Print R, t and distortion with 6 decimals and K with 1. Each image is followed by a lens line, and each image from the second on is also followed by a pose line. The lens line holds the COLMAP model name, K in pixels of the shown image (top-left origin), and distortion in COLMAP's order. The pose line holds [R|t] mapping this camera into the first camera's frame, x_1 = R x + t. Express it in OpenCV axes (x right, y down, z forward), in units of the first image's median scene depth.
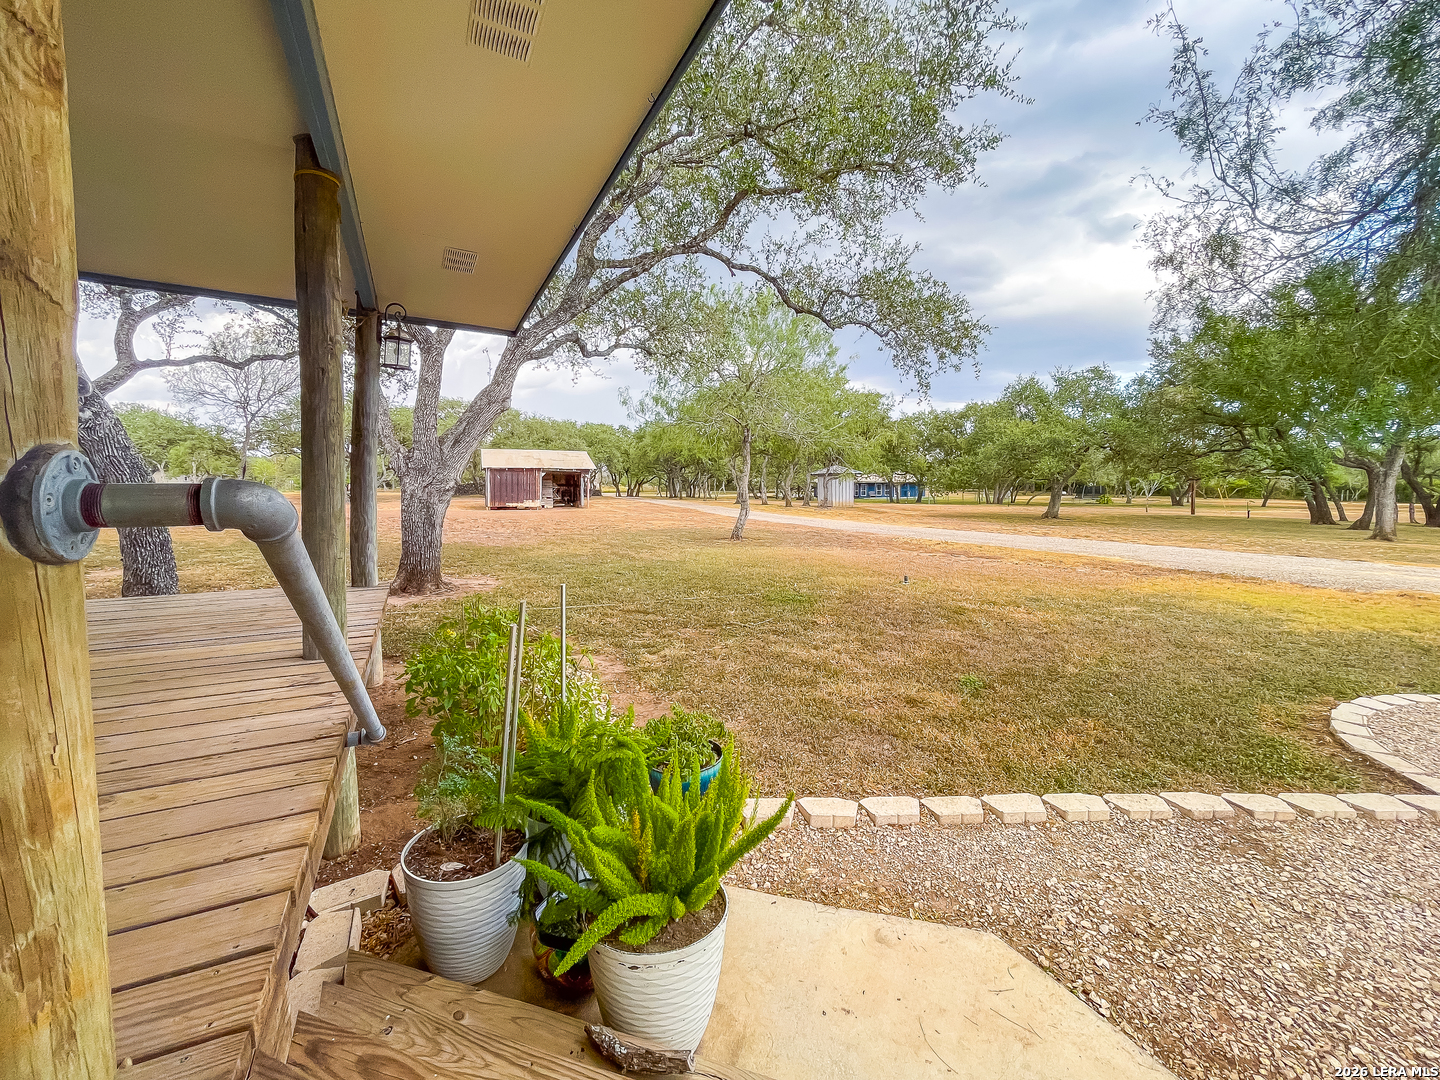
lens RADIAL K [[616.4, 0, 718.1], [0, 616.4, 520.7], [0, 0, 1]] dist [-0.039930, 0.017670]
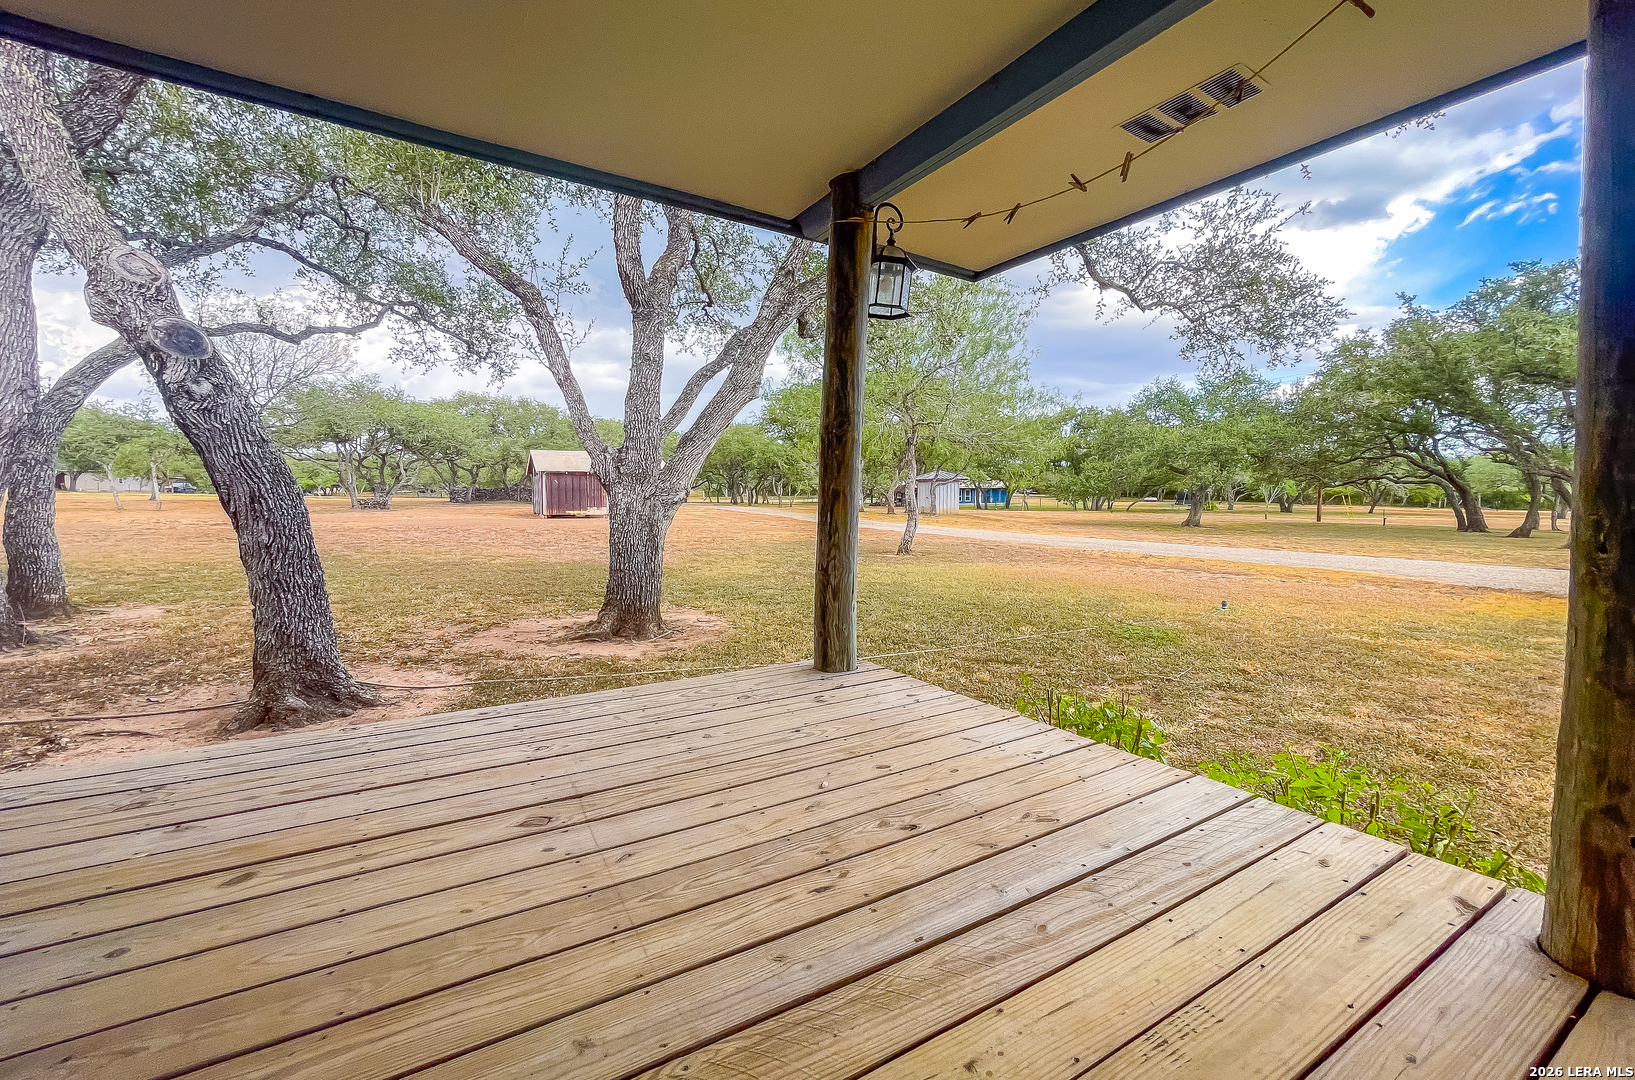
lens RADIAL K [[620.3, 0, 817.5], [0, 620.3, 540.0], [0, 0, 1]] dist [-0.015917, -0.000036]
pose [[0.991533, -0.009726, 0.129489, -0.366142], [0.006648, 0.999685, 0.024181, -0.020696], [-0.129683, -0.023116, 0.991286, 0.205388]]
